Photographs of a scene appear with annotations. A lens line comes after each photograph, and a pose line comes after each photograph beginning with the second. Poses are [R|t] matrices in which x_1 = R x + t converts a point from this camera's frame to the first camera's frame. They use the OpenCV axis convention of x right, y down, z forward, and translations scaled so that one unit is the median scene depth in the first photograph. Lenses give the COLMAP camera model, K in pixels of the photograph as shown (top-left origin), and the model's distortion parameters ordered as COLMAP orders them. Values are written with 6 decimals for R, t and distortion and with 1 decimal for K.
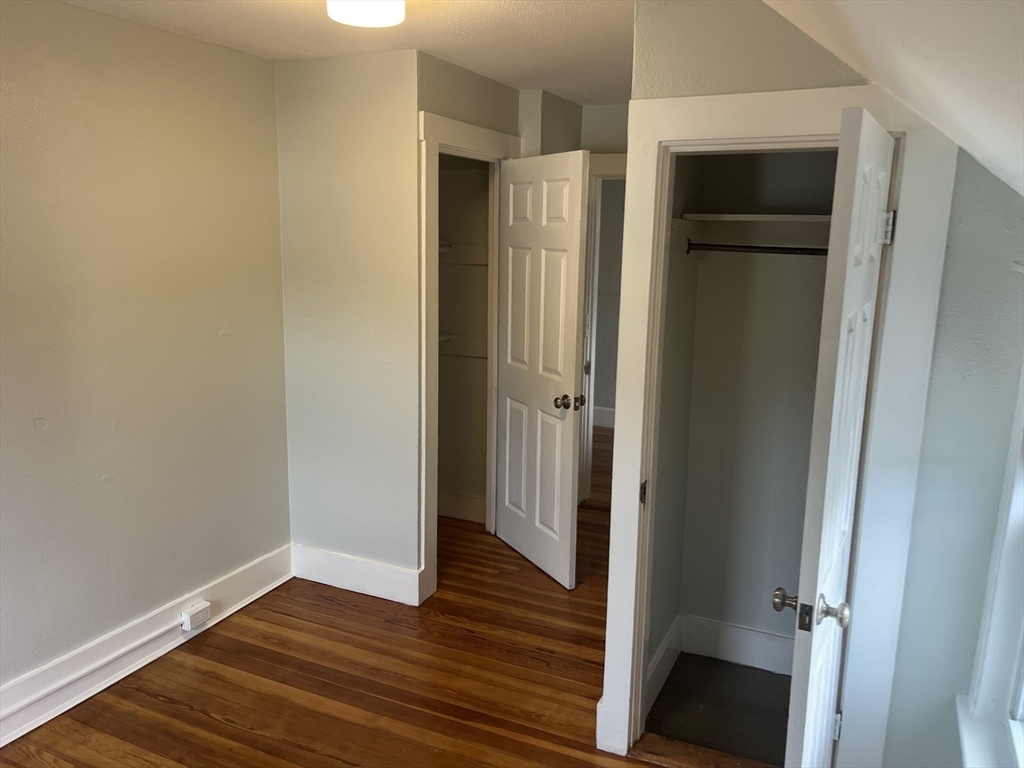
lens RADIAL K [[779.0, 0, 512.0], [0, 779.0, 384.0], [0, 0, 1]] dist [0.029246, -0.001913]
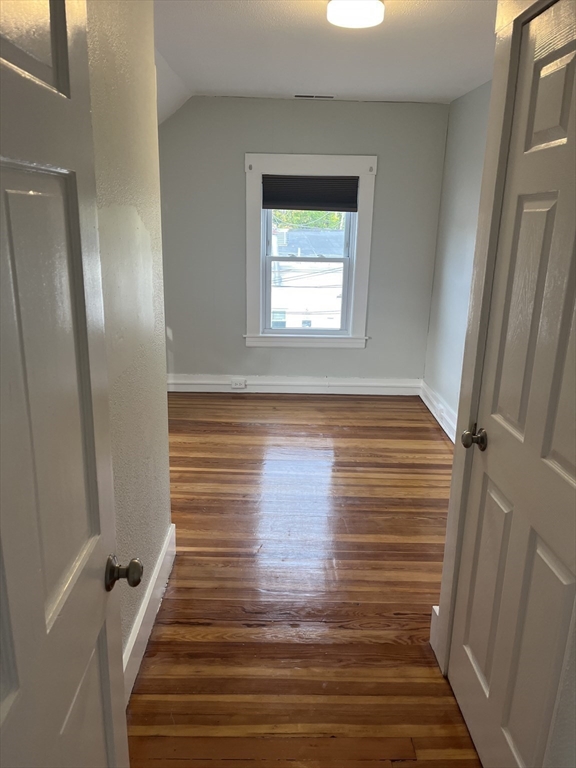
lens RADIAL K [[584.3, 0, 288.0], [0, 584.3, 384.0], [0, 0, 1]] dist [0.029246, -0.001913]
pose [[-0.894419, 0.086902, -0.438705, 0.297183], [-0.118968, 0.899365, 0.420701, -0.232045], [0.431115, 0.428475, -0.794071, 1.464706]]
